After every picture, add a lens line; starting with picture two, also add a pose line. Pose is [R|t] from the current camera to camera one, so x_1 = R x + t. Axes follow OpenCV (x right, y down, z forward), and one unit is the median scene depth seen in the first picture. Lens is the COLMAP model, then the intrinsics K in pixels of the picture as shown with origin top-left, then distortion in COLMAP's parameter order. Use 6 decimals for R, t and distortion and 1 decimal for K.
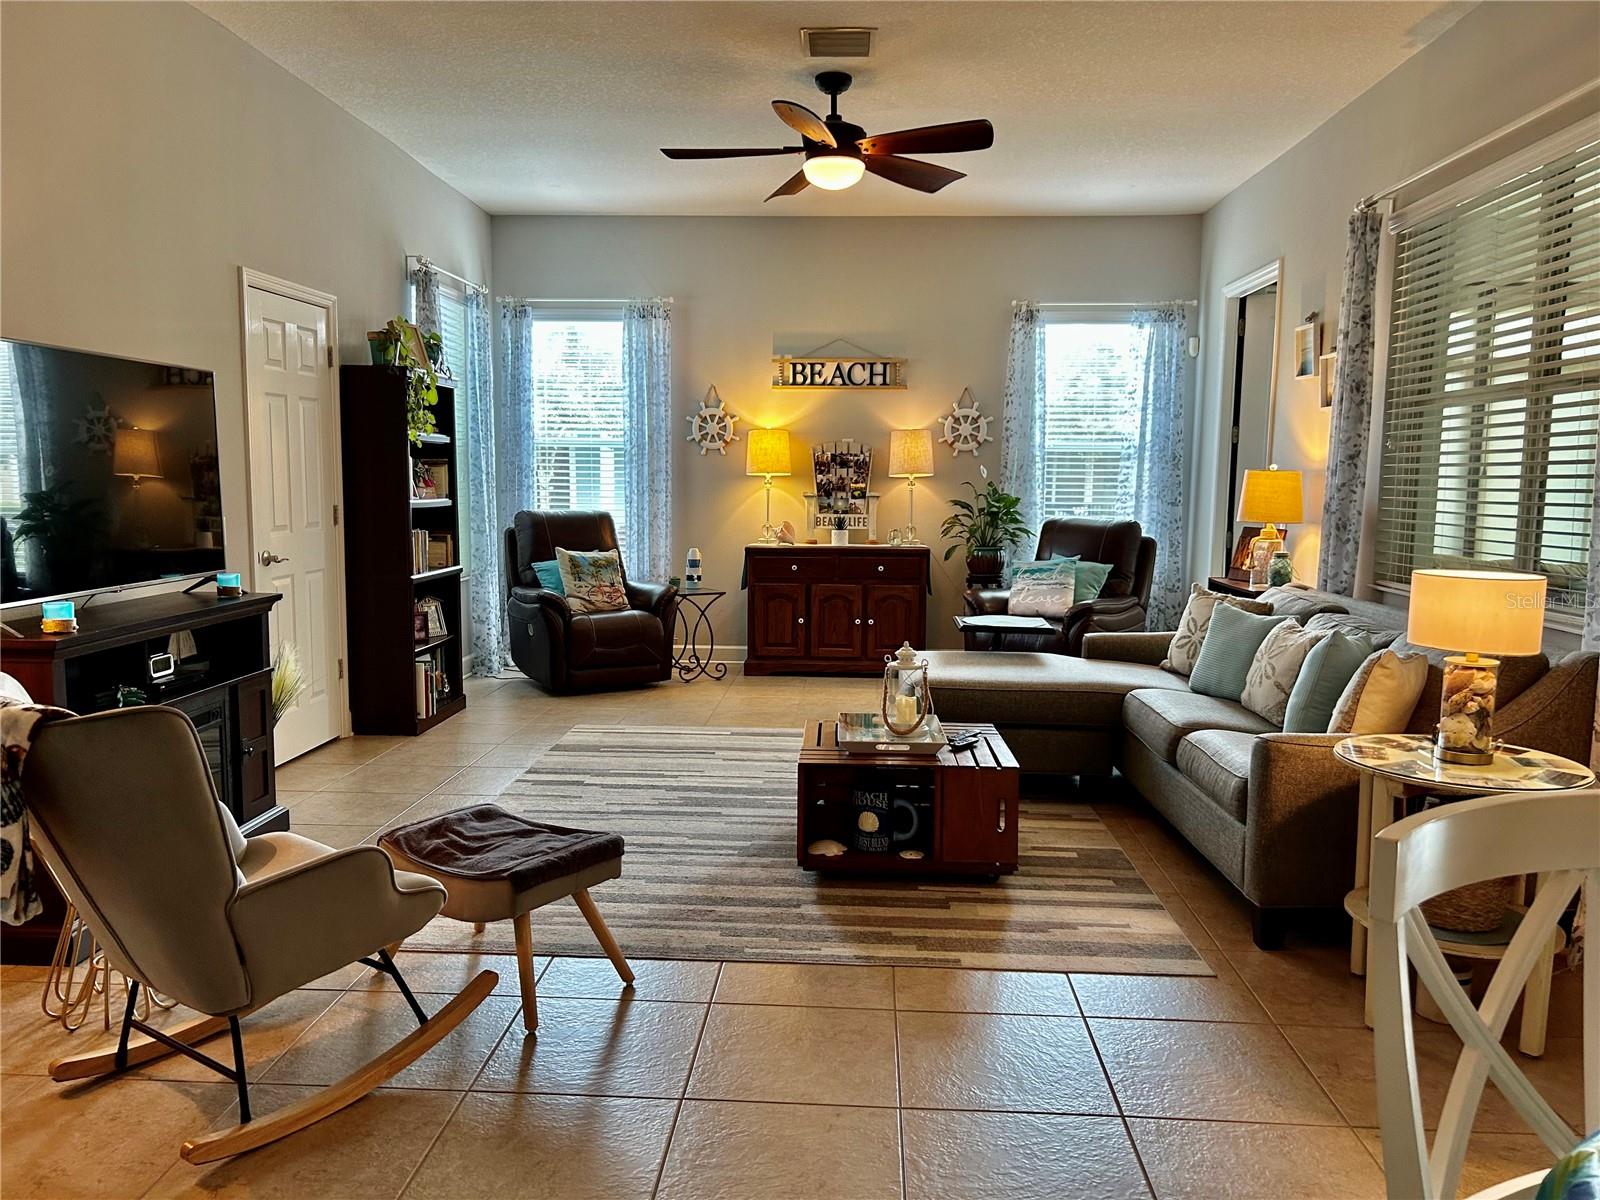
lens RADIAL K [[1201.2, 0, 798.8], [0, 1201.2, 603.7], [0, 0, 1]] dist [0.038473, -0.042089]
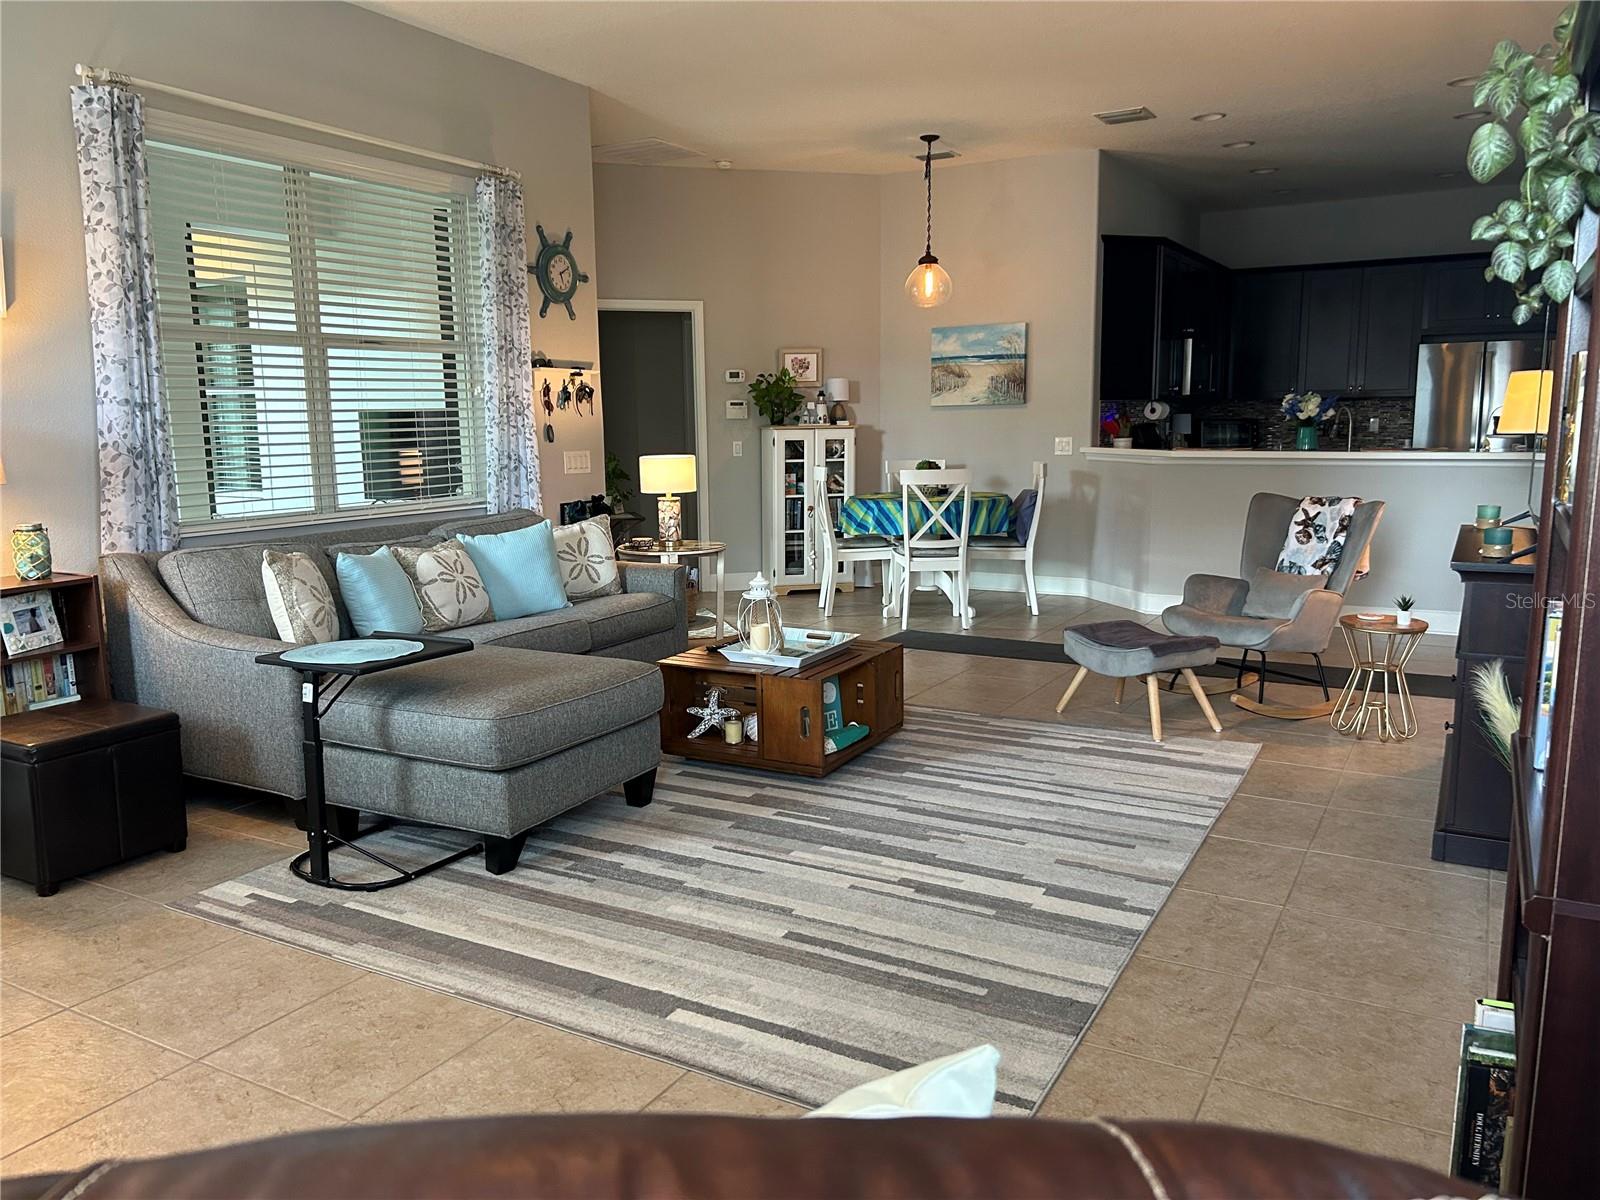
lens RADIAL K [[1201.2, 0, 798.2], [0, 1201.2, 599.6], [0, 0, 1]] dist [0.038473, -0.042089]
pose [[-0.896571, -0.063489, 0.438327, -0.355319], [0.054690, 0.966229, 0.251816, -0.181192], [-0.439511, 0.249743, -0.862820, 1.690966]]
